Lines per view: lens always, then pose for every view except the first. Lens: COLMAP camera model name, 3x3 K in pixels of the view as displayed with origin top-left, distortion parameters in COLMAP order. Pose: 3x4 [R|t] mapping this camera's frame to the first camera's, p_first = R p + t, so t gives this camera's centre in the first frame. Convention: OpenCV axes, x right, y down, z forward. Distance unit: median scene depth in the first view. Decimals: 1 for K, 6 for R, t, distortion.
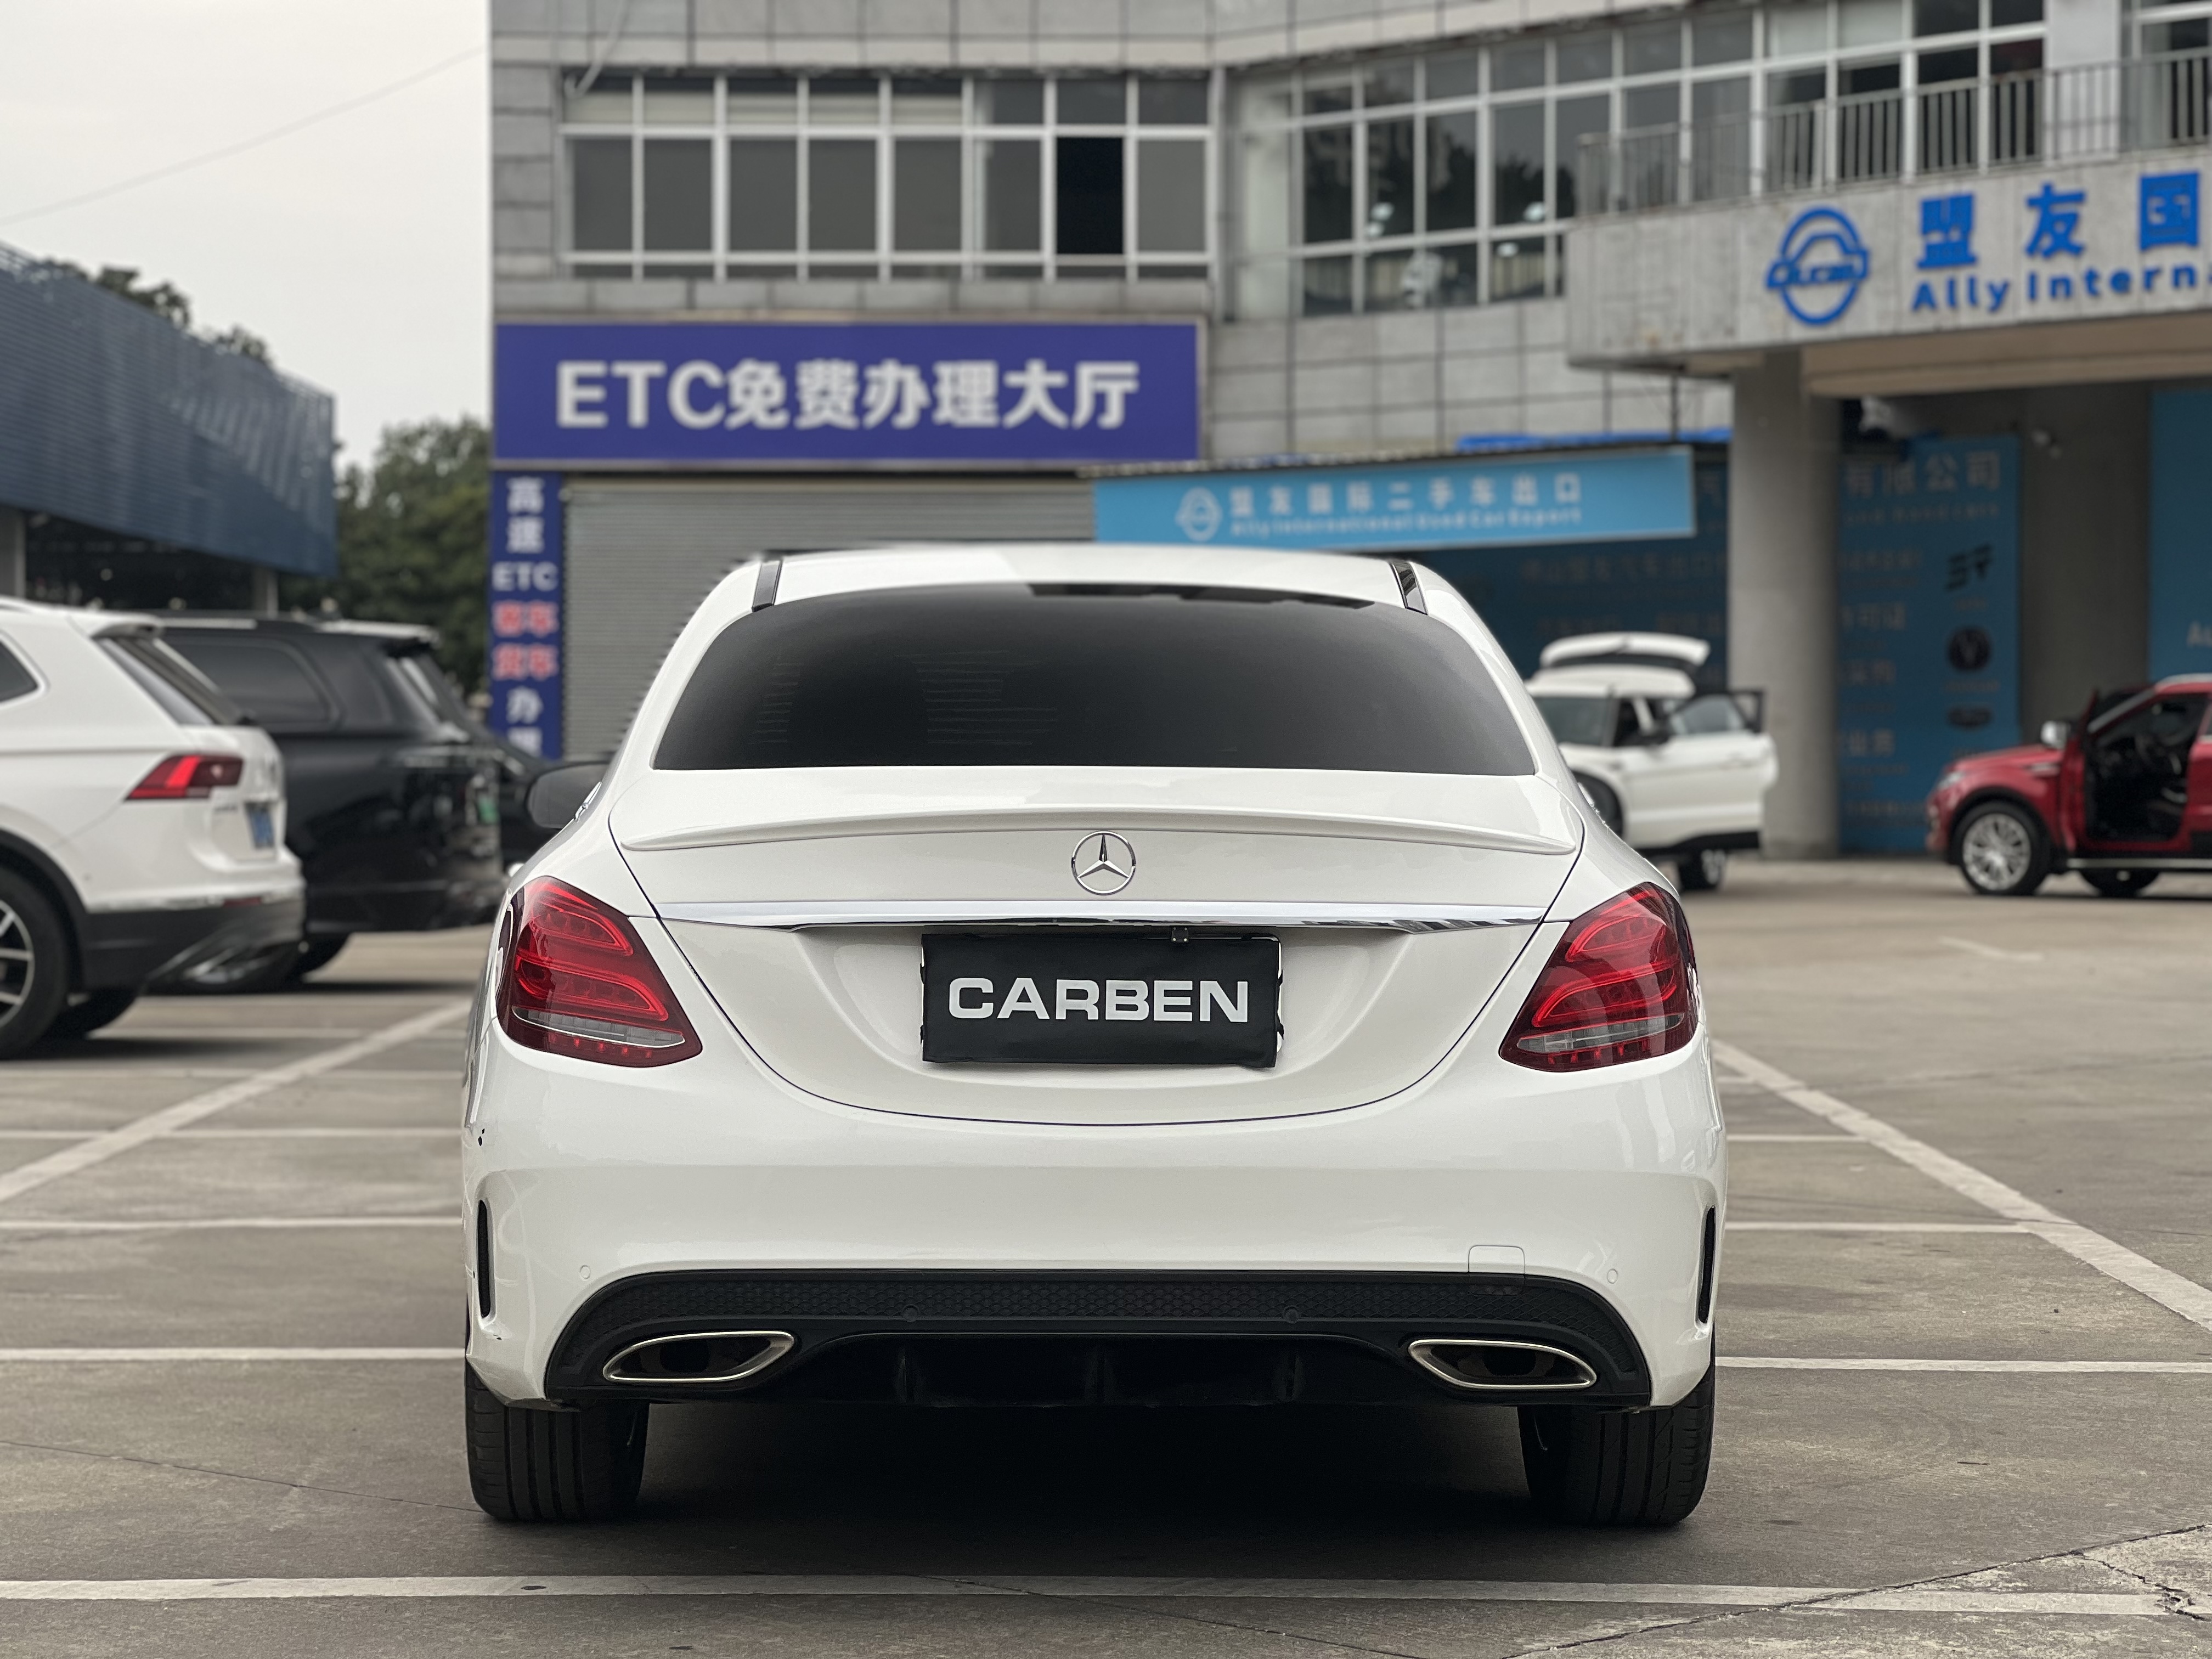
lens RADIAL K [[5066.5, 0, 1106.0], [0, 5066.5, 829.5], [0, 0, 1]] dist [0.093131, 1.179085]
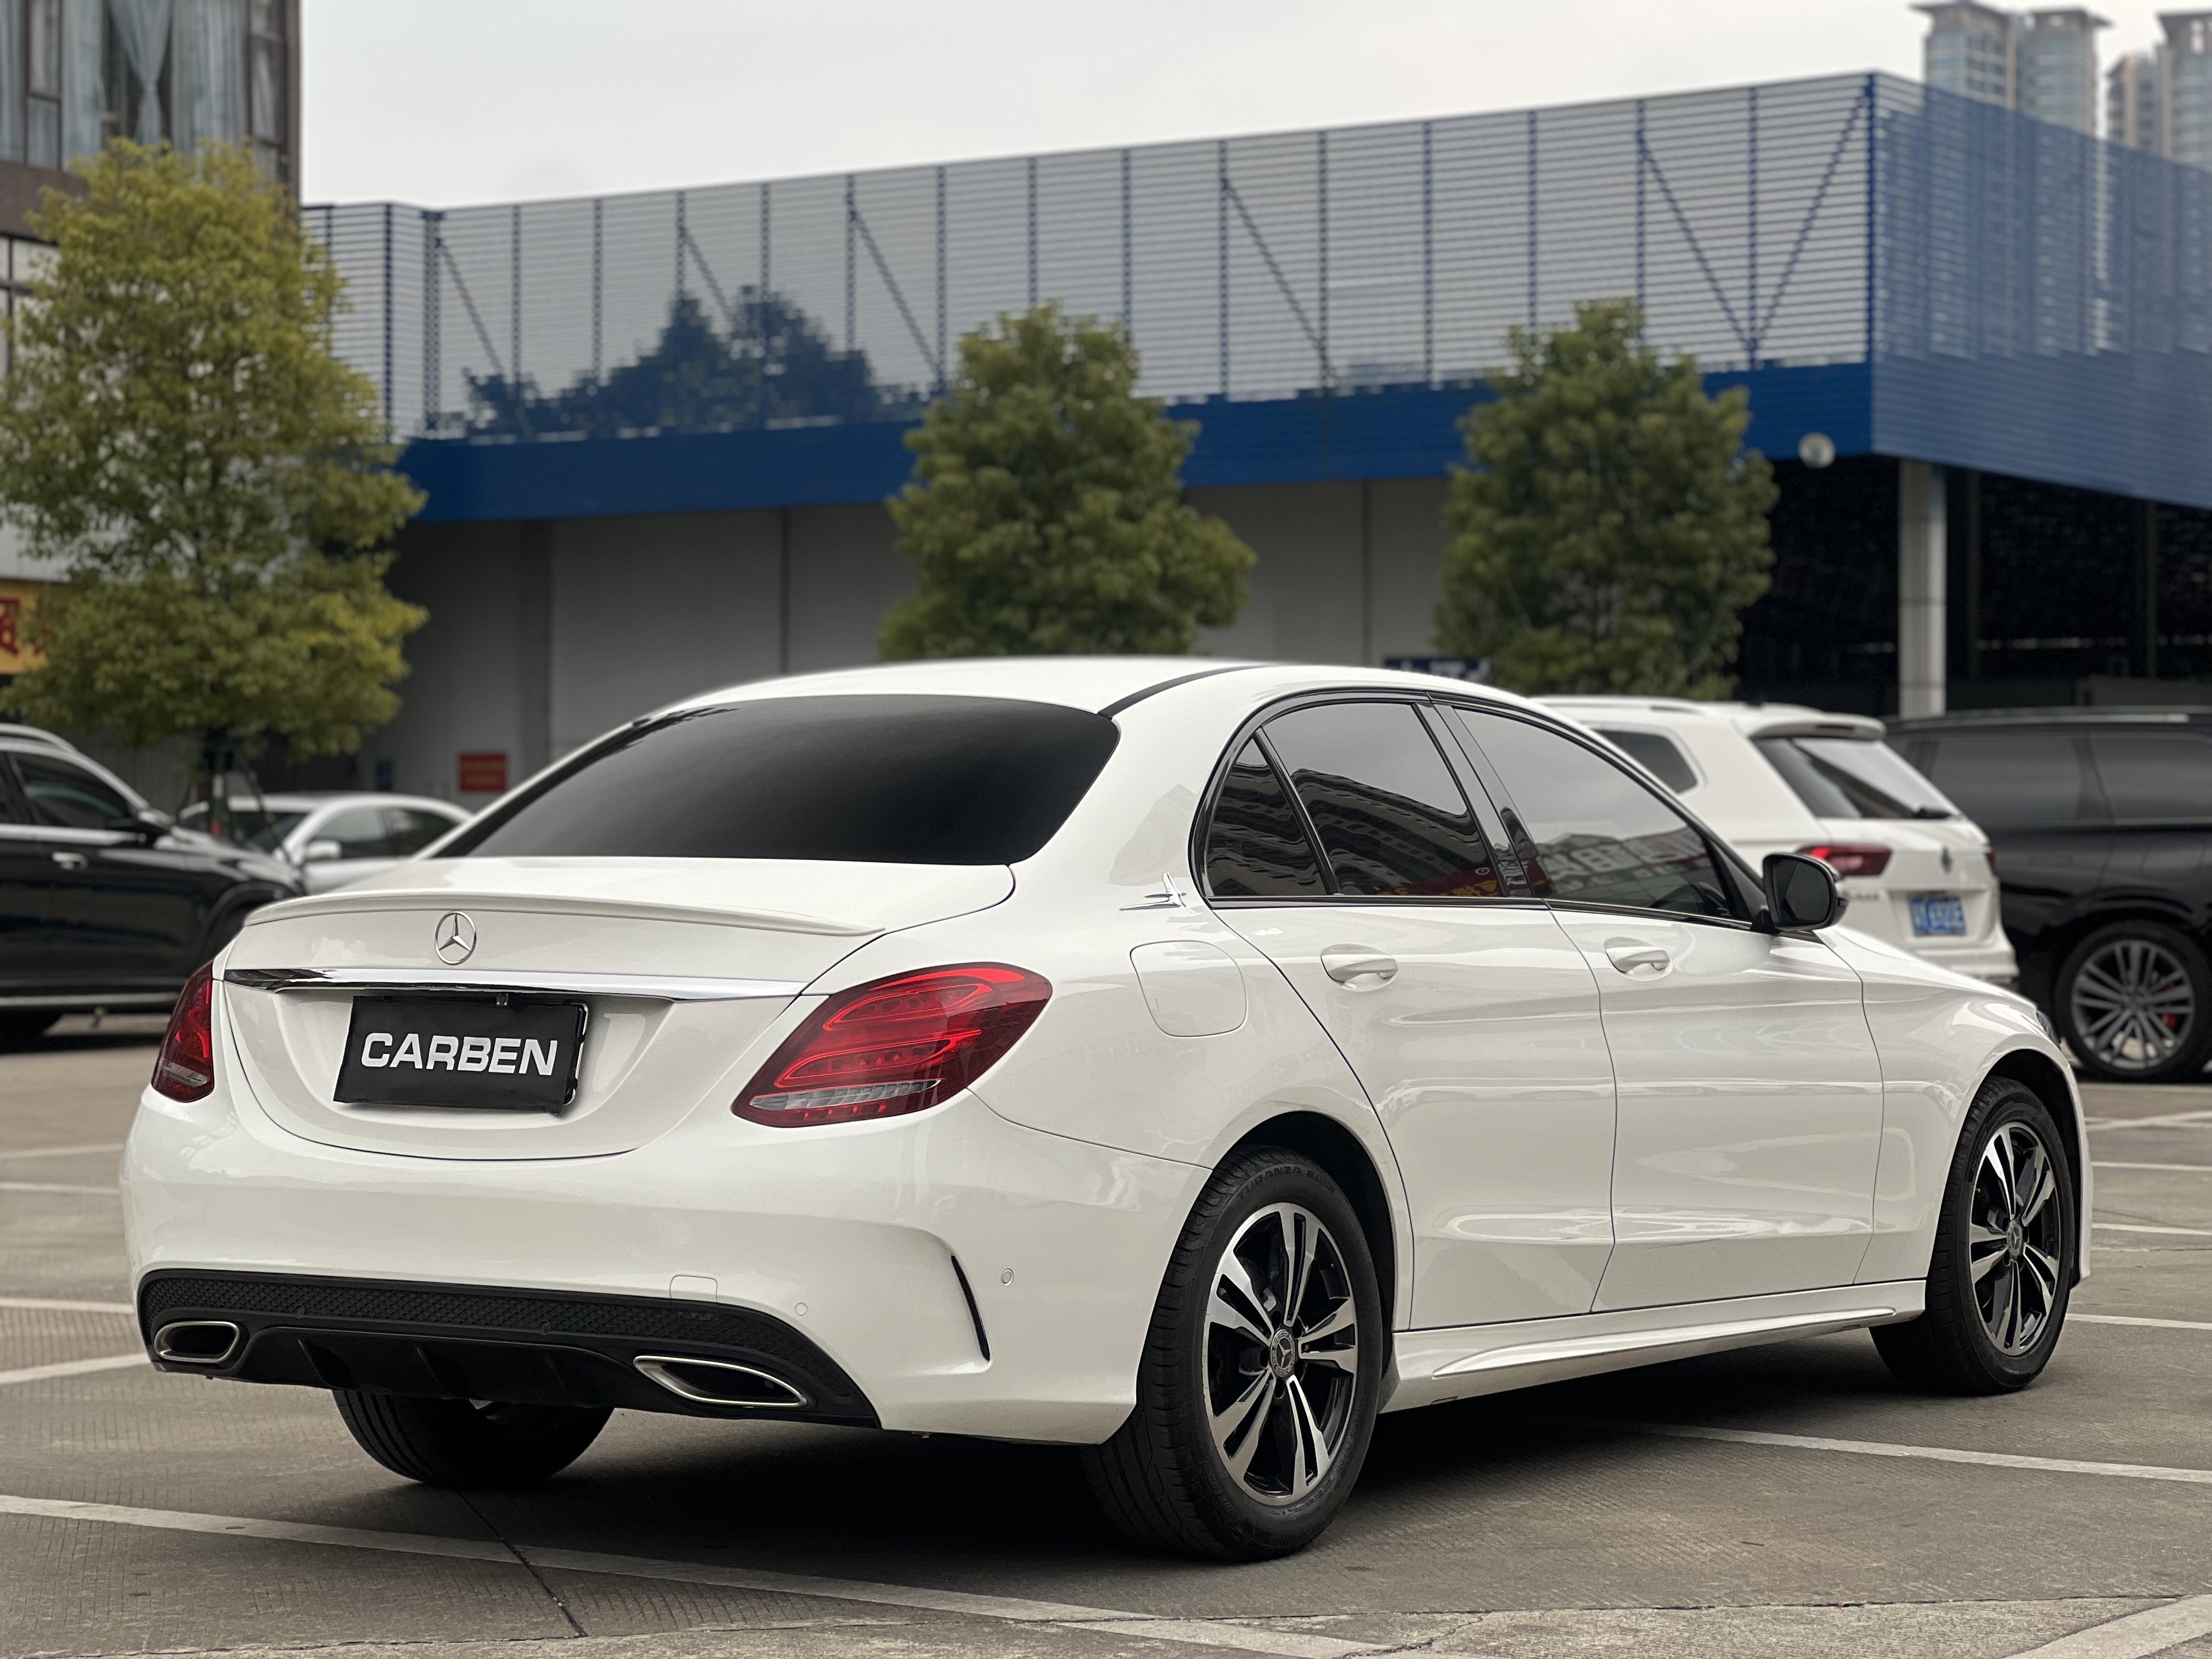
lens RADIAL K [[4934.7, 0, 1104.4], [0, 4934.7, 759.7], [0, 0, 1]] dist [0.073347, 0.634588]
pose [[0.825655, -0.012050, -0.564046, 0.103476], [-0.006209, 0.999517, -0.030441, -0.000096], [0.564141, 0.028636, 0.825182, 0.017525]]
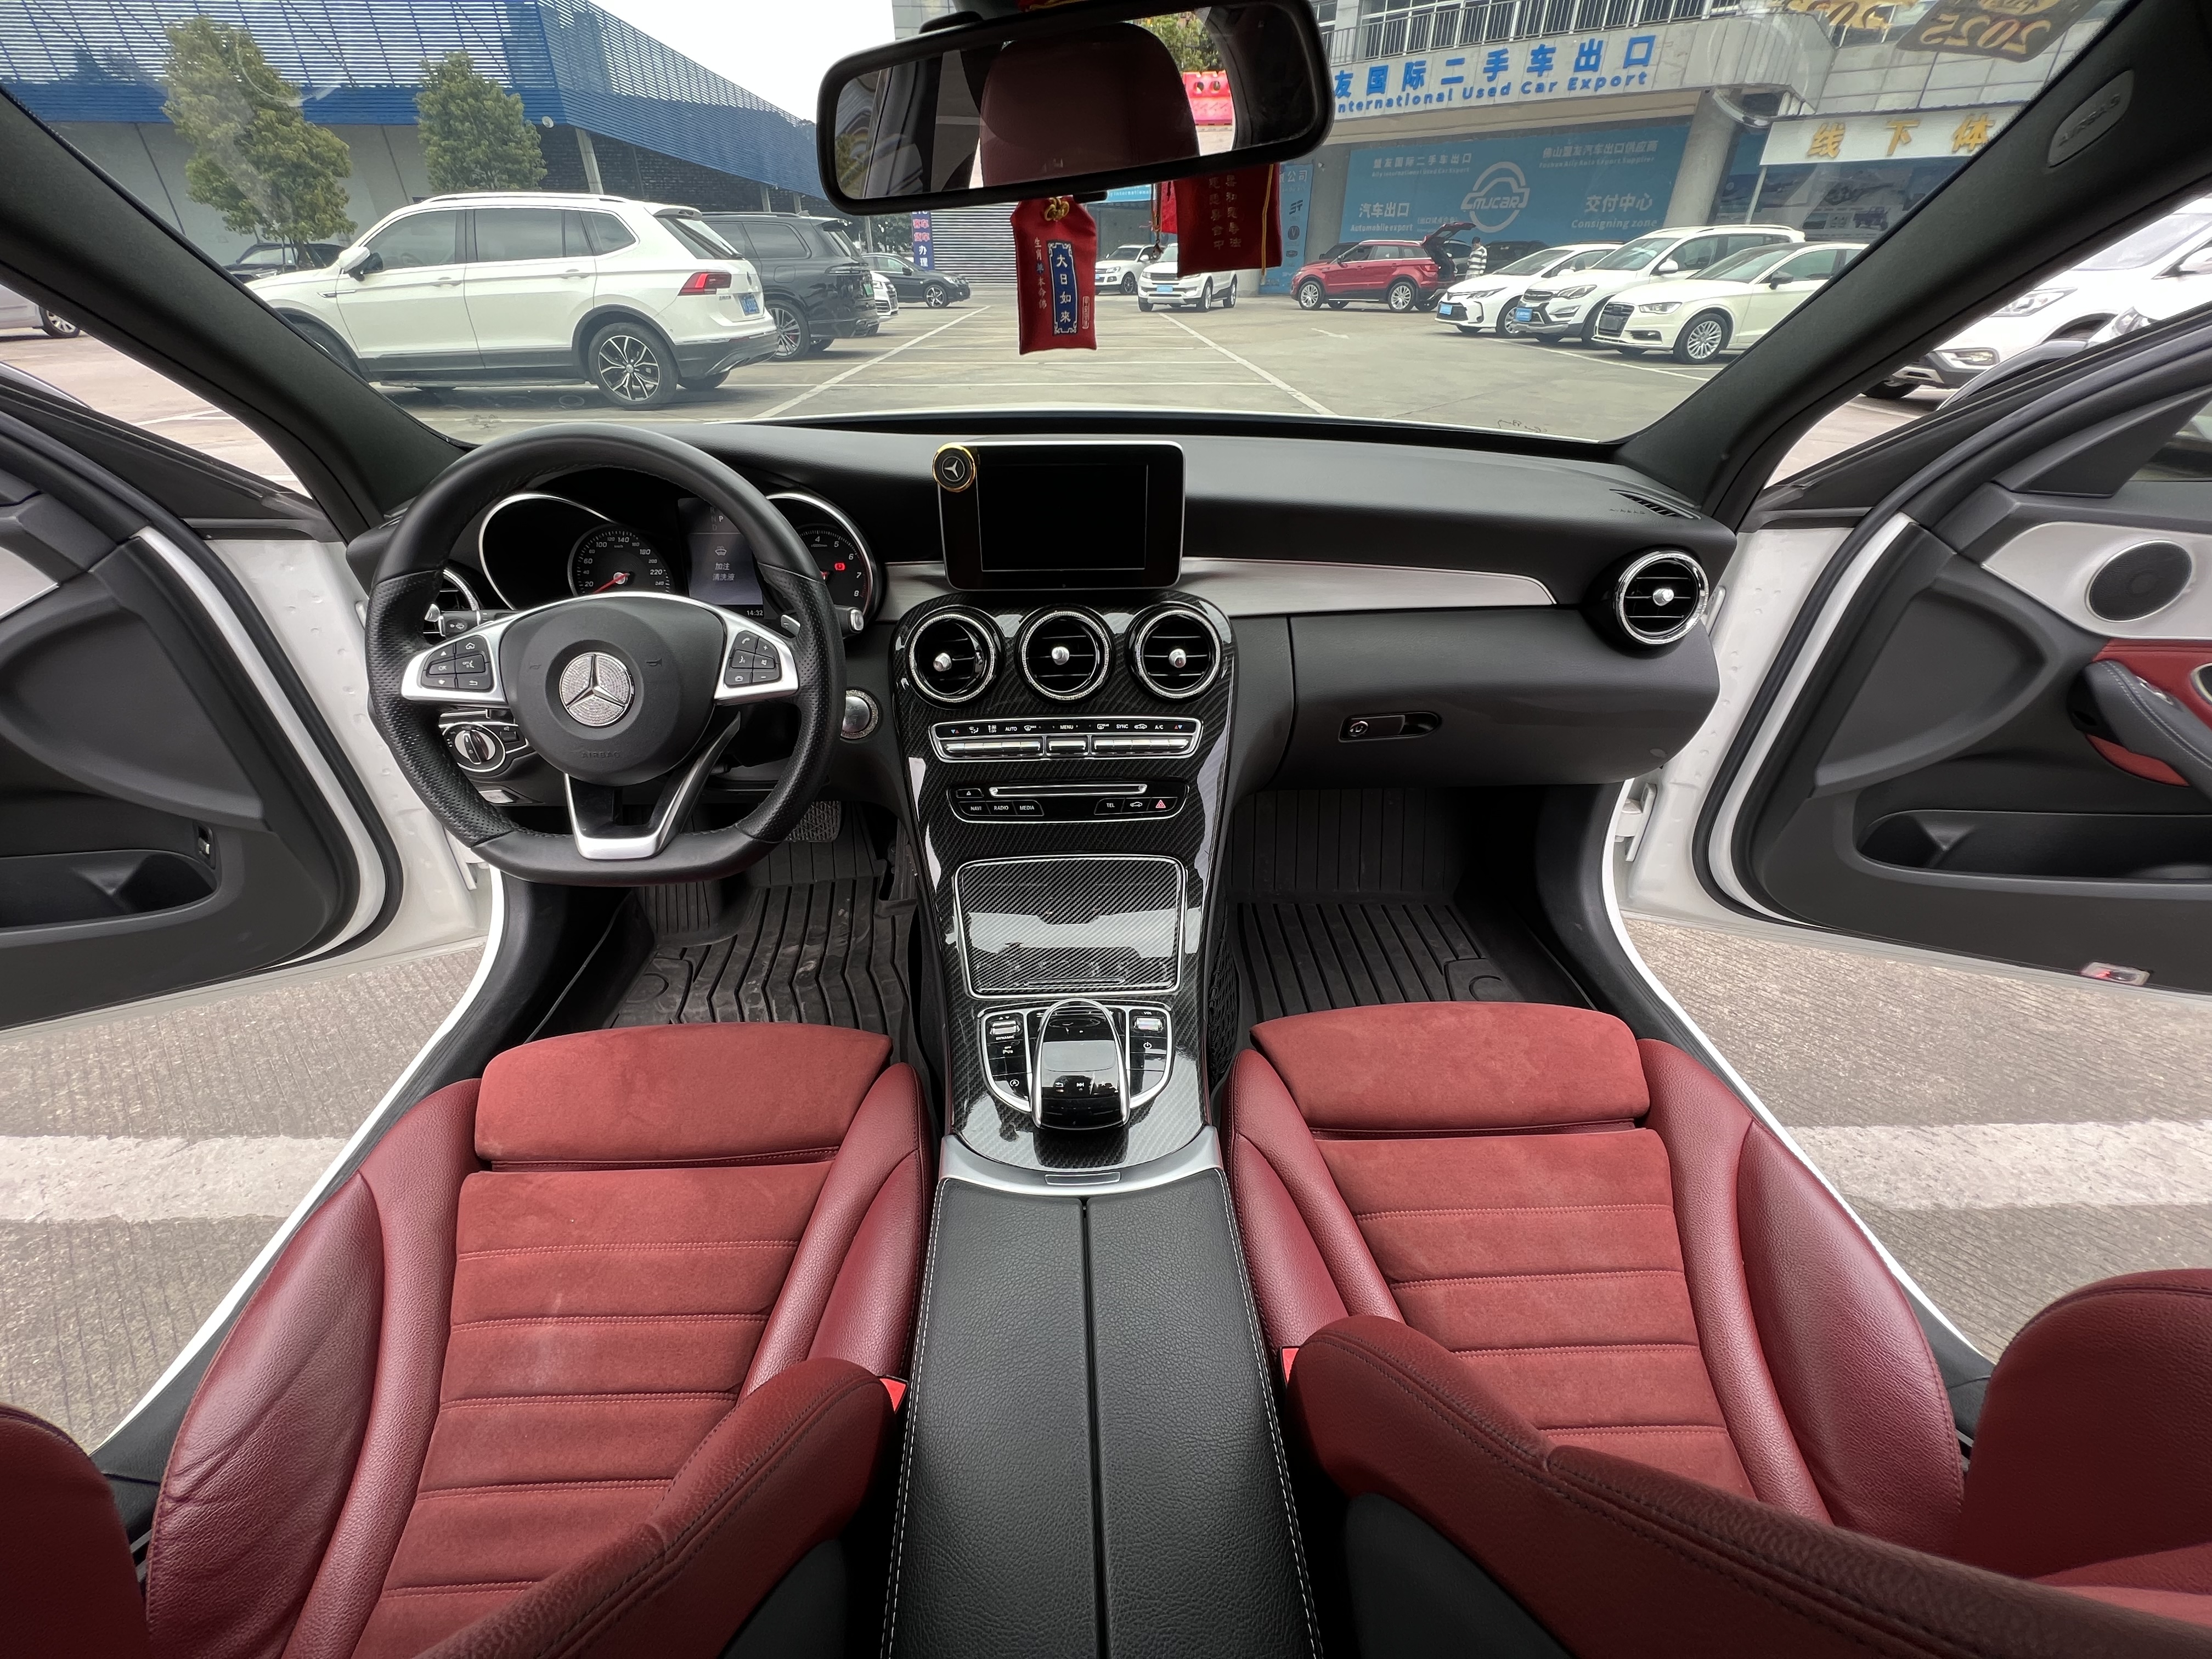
lens RADIAL K [[893.1, 0, 1106.5], [0, 893.1, 823.5], [0, 0, 1]] dist [-0.006937, 0.000445]
pose [[0.999395, -0.019463, 0.028836, -0.000651], [0.001610, 0.853852, 0.520513, -0.003892], [-0.034752, -0.520152, 0.853366, 0.175109]]
